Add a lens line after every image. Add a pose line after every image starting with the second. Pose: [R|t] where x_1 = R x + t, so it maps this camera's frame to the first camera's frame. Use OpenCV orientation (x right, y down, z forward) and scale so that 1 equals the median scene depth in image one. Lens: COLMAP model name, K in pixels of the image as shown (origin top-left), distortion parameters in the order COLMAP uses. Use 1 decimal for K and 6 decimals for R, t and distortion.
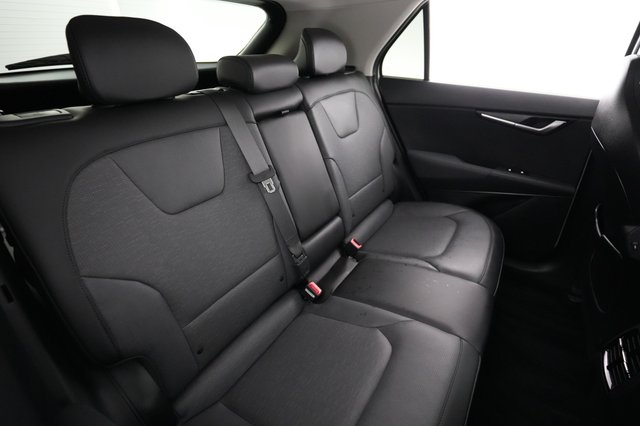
lens RADIAL K [[308.5, 0, 319.0], [0, 308.5, 212.8], [0, 0, 1]] dist [-0.007197, -0.000540]
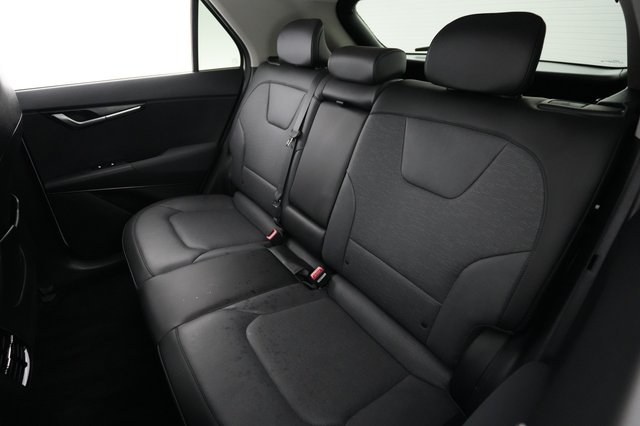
lens RADIAL K [[308.5, 0, 318.9], [0, 308.5, 213.0], [0, 0, 1]] dist [-0.007197, -0.000540]
pose [[-0.331757, 0.474094, -0.815581, 0.886898], [-0.474971, 0.663025, 0.578619, -0.611635], [0.815071, 0.579338, 0.005218, 1.092655]]
